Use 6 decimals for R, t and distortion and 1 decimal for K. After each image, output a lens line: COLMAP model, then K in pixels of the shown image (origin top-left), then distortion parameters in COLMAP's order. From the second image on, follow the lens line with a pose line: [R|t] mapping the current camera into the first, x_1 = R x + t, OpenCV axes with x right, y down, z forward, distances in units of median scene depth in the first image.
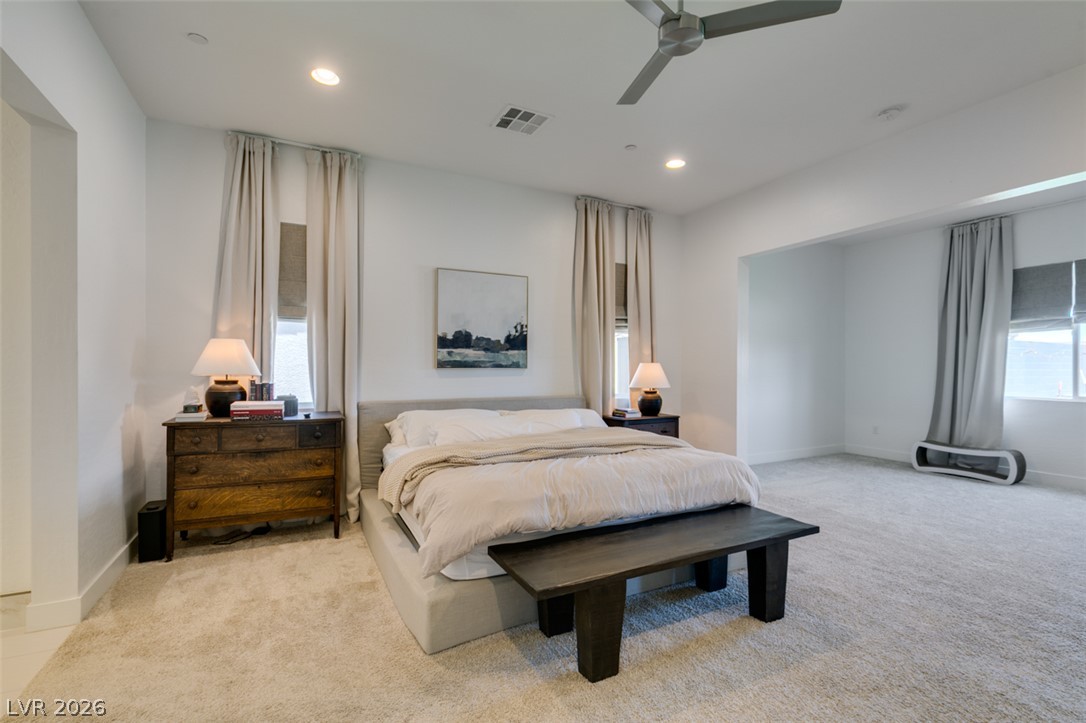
lens RADIAL K [[481.7, 0, 541.2], [0, 481.7, 365.2], [0, 0, 1]] dist [-0.001503, -0.000673]
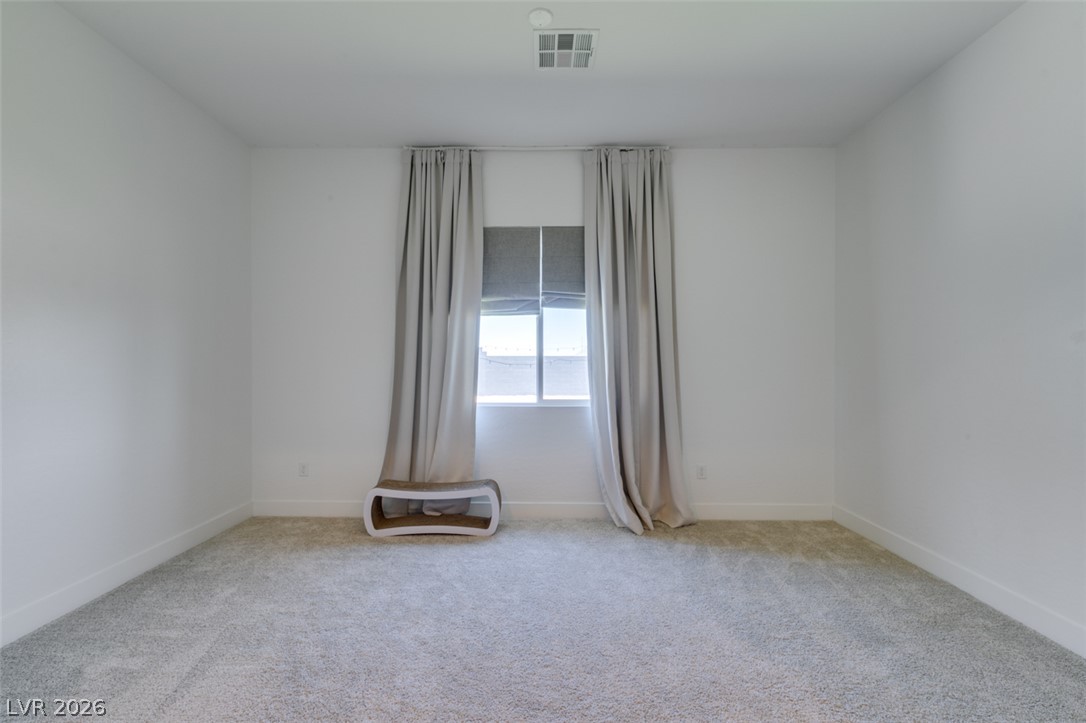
lens RADIAL K [[481.7, 0, 541.2], [0, 481.7, 365.2], [0, 0, 1]] dist [-0.001503, -0.000673]
pose [[0.450094, -0.005032, 0.892967, 0.369030], [-0.002707, 0.999972, 0.007000, 0.002159], [-0.892977, -0.005568, 0.450068, 0.584284]]
